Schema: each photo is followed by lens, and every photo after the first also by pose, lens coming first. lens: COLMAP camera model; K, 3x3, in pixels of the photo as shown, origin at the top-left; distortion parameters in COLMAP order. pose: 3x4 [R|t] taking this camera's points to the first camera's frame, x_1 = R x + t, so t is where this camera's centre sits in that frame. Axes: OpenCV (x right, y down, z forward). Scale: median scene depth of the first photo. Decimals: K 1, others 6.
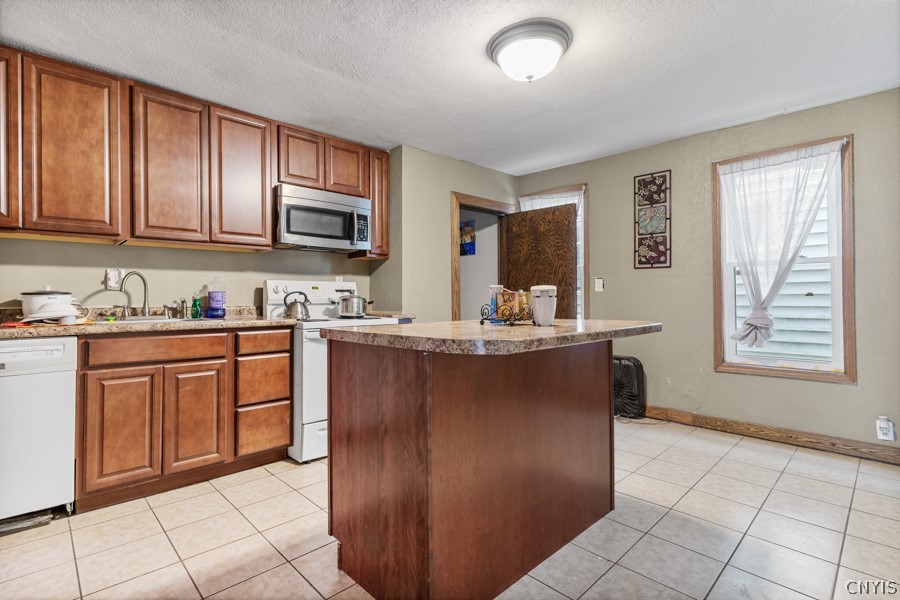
lens RADIAL K [[429.5, 0, 451.9], [0, 429.5, 294.6], [0, 0, 1]] dist [-0.004306, -0.000324]
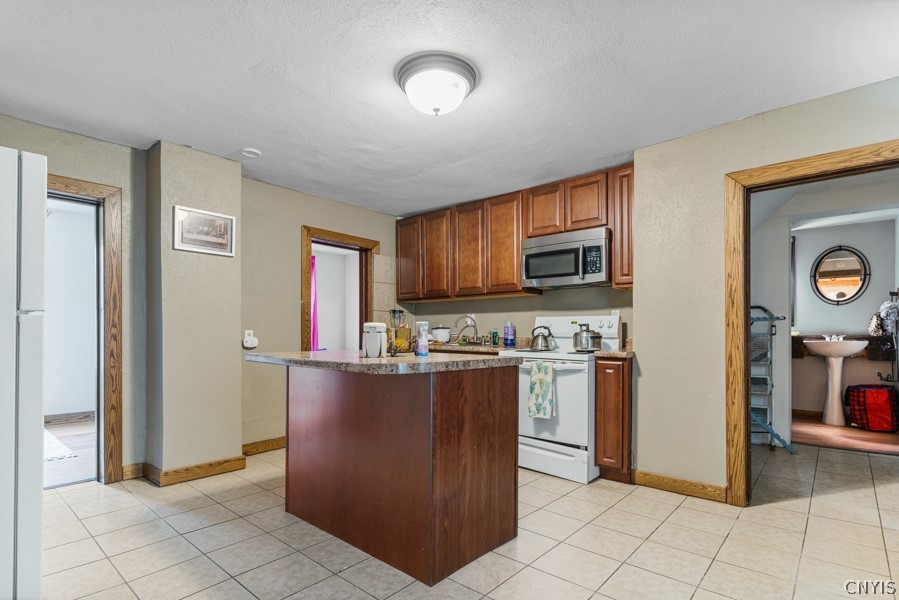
lens RADIAL K [[453.3, 0, 448.0], [0, 453.3, 328.7], [0, 0, 1]] dist [-0.000300, 0.033144]
pose [[0.079954, 0.000499, -0.996798, 0.858973], [0.004102, 0.999991, 0.000830, -0.002973], [0.996790, -0.004155, 0.079951, 0.654154]]
